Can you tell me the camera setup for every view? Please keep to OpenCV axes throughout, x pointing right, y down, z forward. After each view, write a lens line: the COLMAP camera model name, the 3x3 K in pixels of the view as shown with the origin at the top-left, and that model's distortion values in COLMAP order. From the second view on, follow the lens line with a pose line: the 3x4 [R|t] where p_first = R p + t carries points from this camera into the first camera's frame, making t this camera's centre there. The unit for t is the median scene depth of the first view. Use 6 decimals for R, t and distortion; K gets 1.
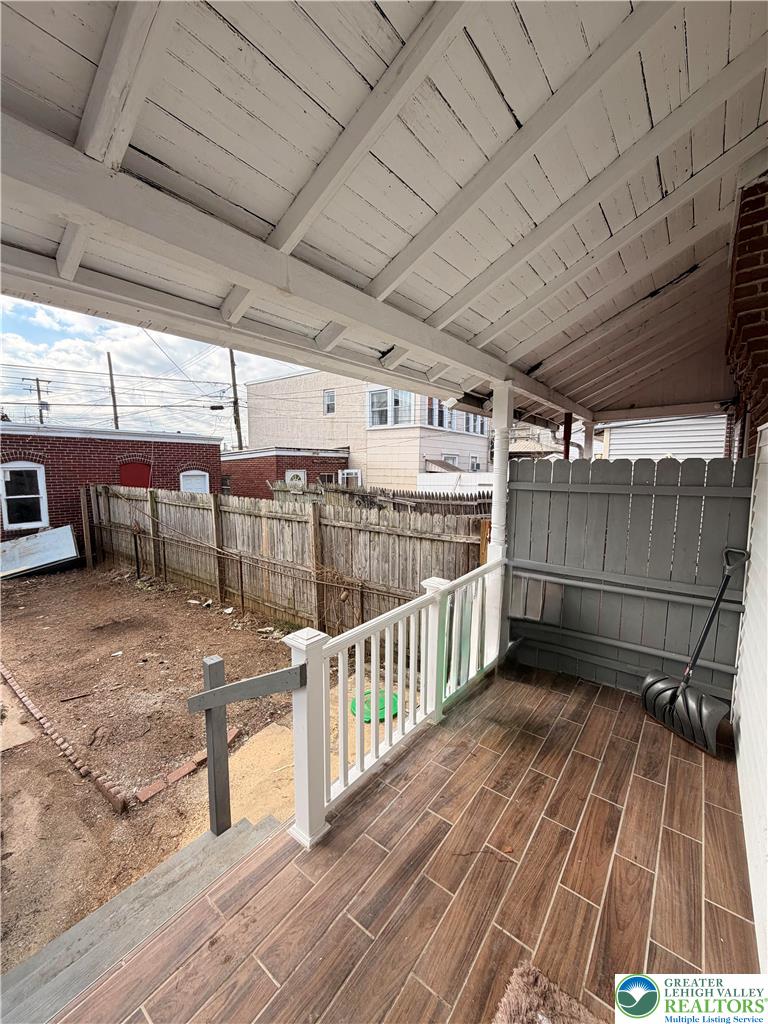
lens RADIAL K [[407.0, 0, 384.7], [0, 407.0, 511.8], [0, 0, 1]] dist [0.003901, -0.000457]
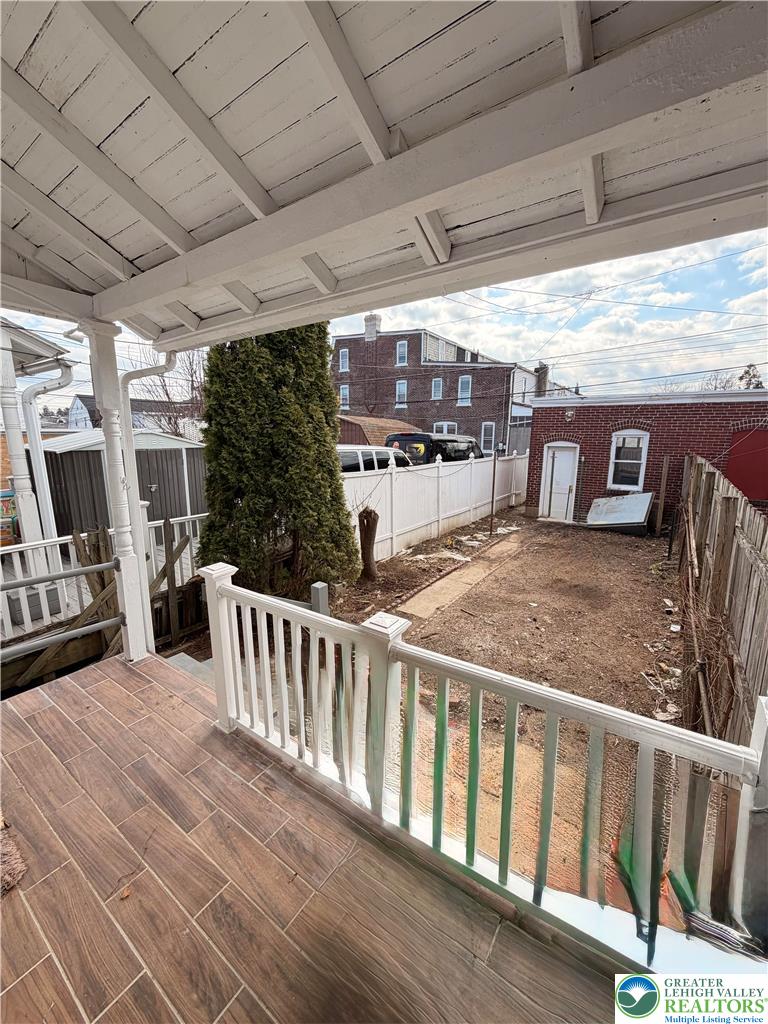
lens RADIAL K [[407.0, 0, 384.4], [0, 407.0, 512.8], [0, 0, 1]] dist [0.003901, -0.000457]
pose [[0.056176, 0.190229, -0.980131, 0.327081], [-0.115222, 0.976358, 0.182892, -0.045603], [0.991750, 0.102659, 0.076766, 0.452104]]
